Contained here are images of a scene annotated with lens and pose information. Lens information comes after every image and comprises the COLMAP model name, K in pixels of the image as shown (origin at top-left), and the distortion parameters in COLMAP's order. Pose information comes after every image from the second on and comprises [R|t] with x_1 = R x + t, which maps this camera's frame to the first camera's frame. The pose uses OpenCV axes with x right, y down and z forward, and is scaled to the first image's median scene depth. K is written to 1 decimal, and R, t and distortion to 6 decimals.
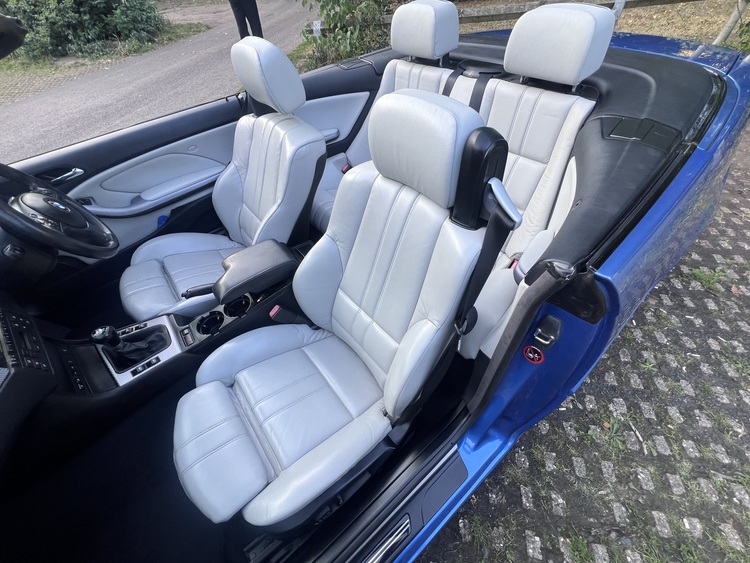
lens RADIAL K [[283.4, 0, 377.7], [0, 283.4, 261.8], [0, 0, 1]] dist [0.001581, 0.000202]
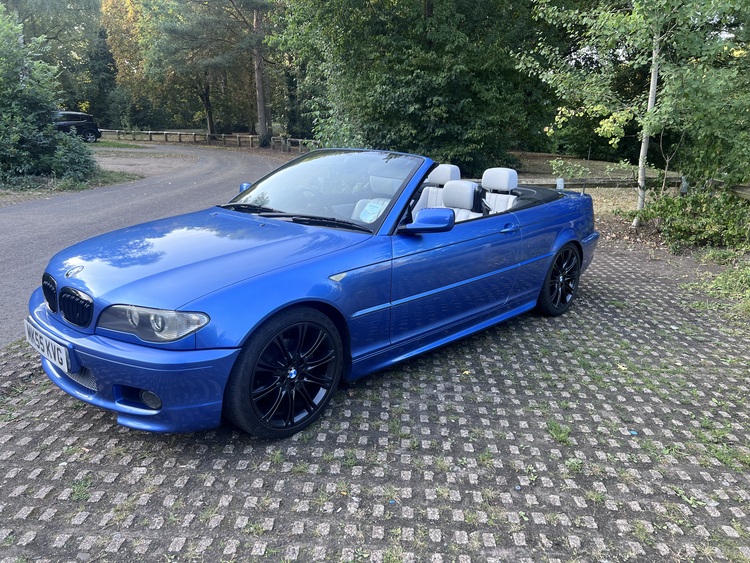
lens RADIAL K [[555.4, 0, 375.0], [0, 555.4, 281.5], [0, 0, 1]] dist [0.059928, -0.059618]
pose [[0.986459, 0.061458, 0.152057, -0.919451], [0.029905, 0.844190, -0.535210, 2.044903], [-0.161258, 0.532510, 0.830921, -1.923432]]
